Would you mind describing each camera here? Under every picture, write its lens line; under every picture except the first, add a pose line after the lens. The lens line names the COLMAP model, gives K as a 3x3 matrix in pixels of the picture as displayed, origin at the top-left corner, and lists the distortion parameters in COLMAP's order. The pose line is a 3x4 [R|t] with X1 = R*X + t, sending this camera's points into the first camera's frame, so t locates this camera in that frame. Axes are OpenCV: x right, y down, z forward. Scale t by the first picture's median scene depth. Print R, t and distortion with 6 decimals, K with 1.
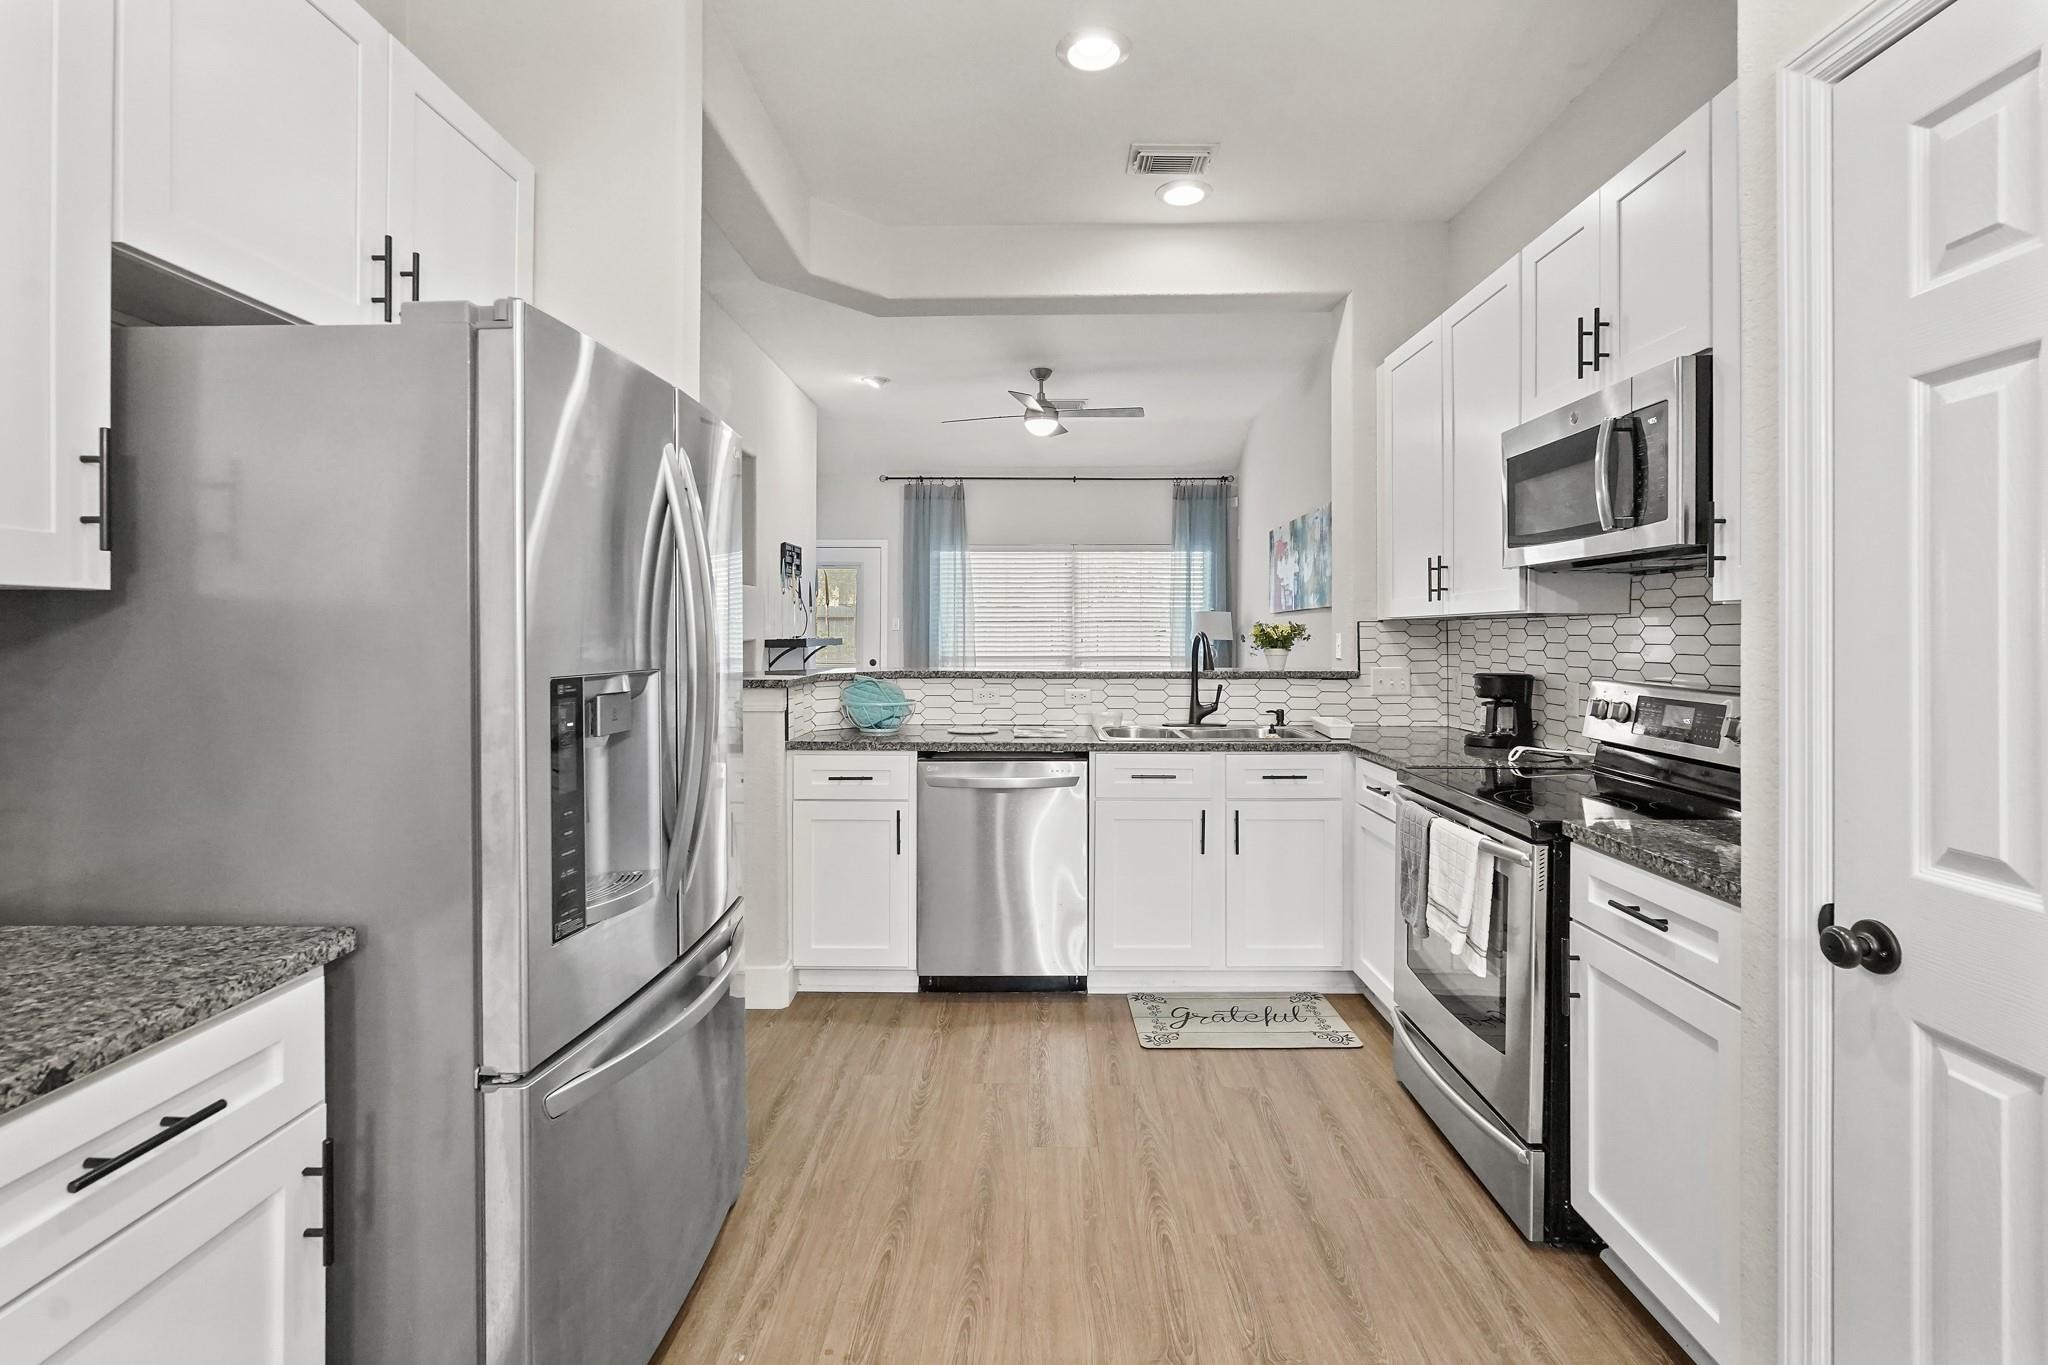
lens RADIAL K [[925.2, 0, 1021.4], [0, 925.2, 630.1], [0, 0, 1]] dist [-0.018495, 0.011460]
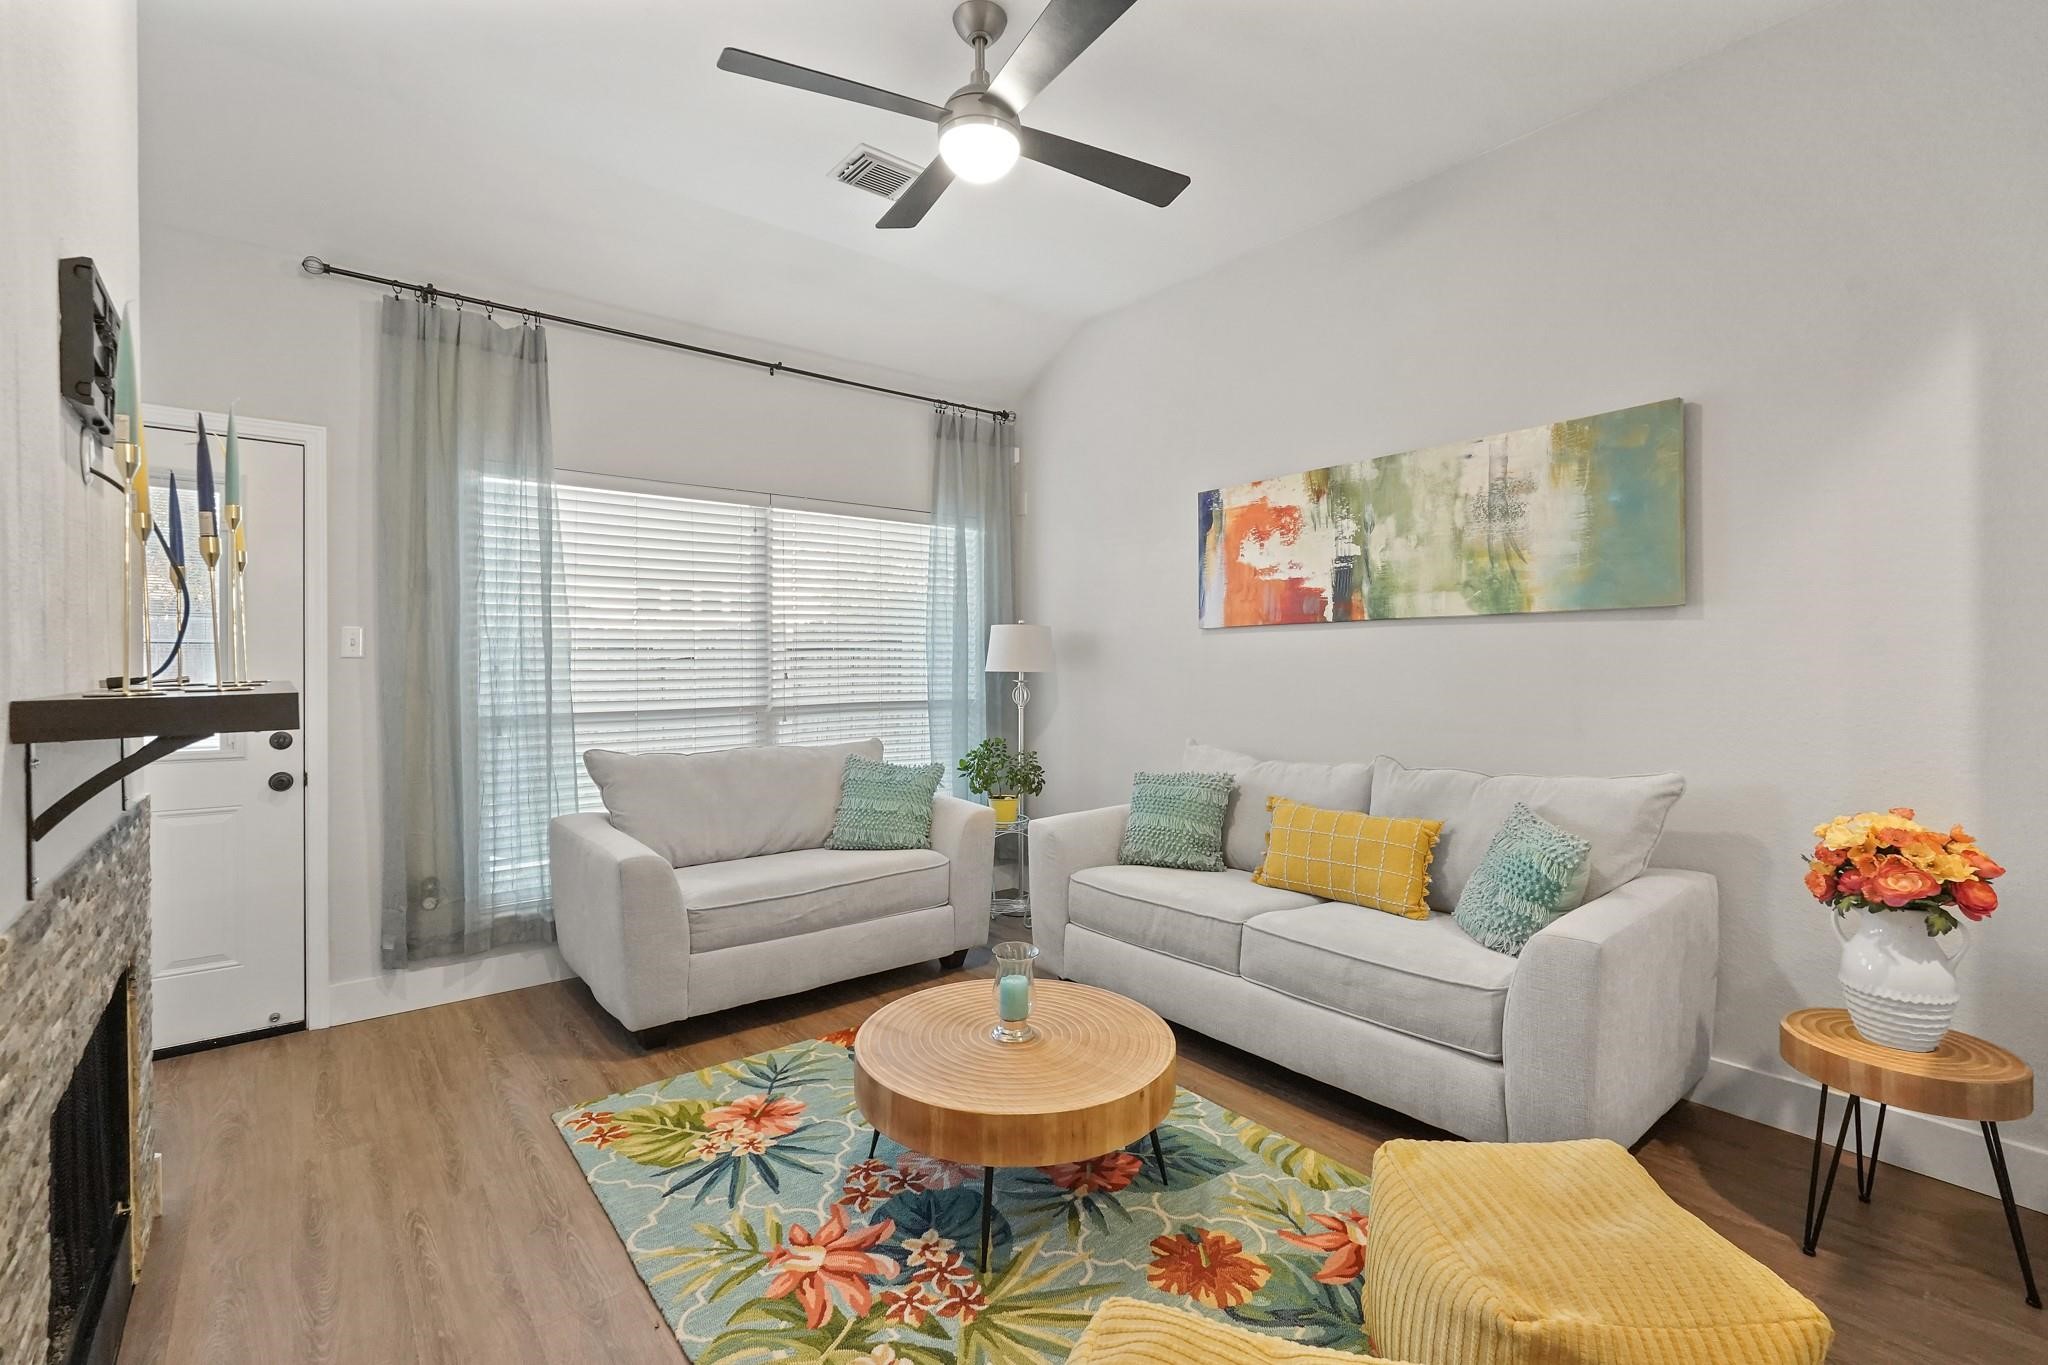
lens RADIAL K [[908.6, 0, 1030.8], [0, 908.6, 666.2], [0, 0, 1]] dist [0.000384, 0.000219]
pose [[0.761368, -0.008297, 0.648267, -0.443045], [0.001559, 0.999939, 0.010966, 0.001075], [-0.648318, -0.007338, 0.761334, 1.337488]]
